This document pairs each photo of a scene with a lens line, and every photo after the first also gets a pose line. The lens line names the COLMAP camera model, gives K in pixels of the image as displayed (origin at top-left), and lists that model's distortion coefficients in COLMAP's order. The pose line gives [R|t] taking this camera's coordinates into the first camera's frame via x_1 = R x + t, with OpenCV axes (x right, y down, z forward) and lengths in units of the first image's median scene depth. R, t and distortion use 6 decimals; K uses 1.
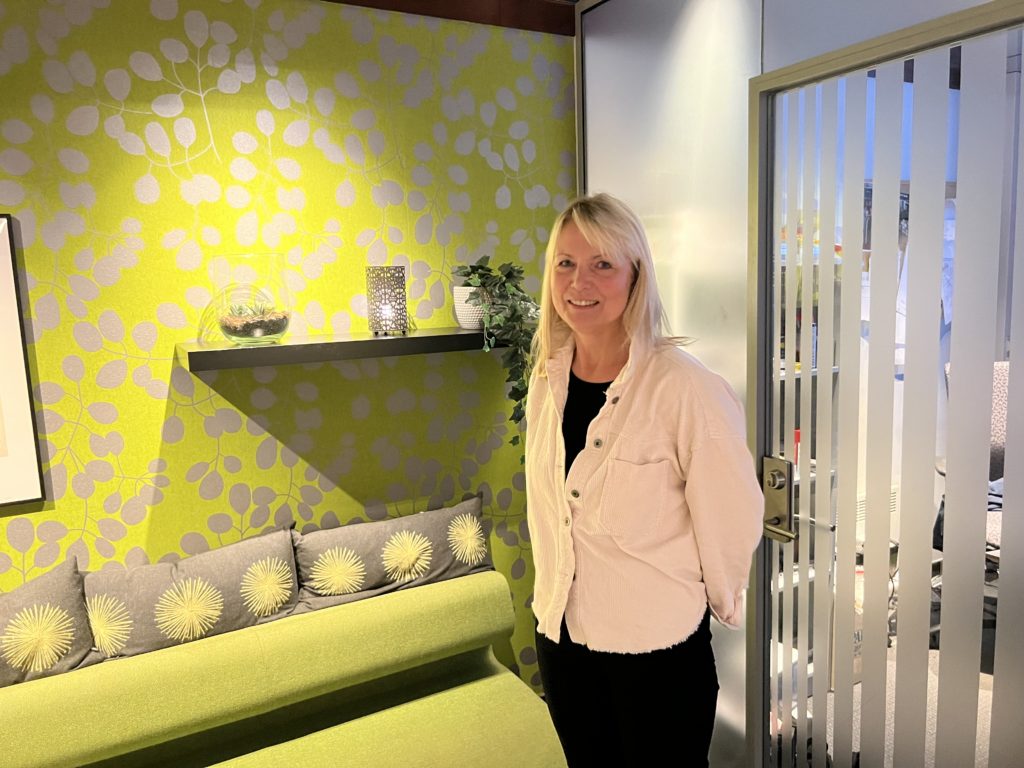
lens RADIAL K [[796.8, 0, 512.0], [0, 796.8, 384.0], [0, 0, 1]] dist [0.052886, -0.064655]
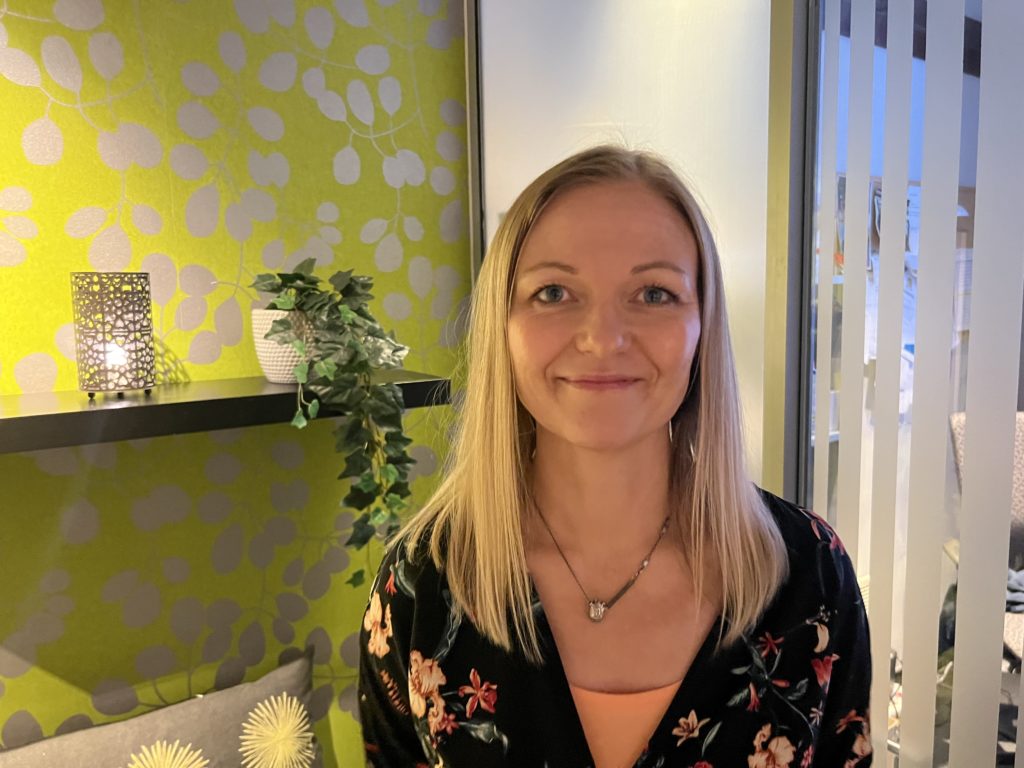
lens RADIAL K [[764.7, 0, 512.0], [0, 764.7, 384.0], [0, 0, 1]] dist [0.034296, -0.058054]
pose [[0.993490, -0.002341, 0.113896, 0.052622], [0.004512, 0.999813, -0.018802, -0.058763], [-0.113831, 0.019193, 0.993315, 0.440441]]
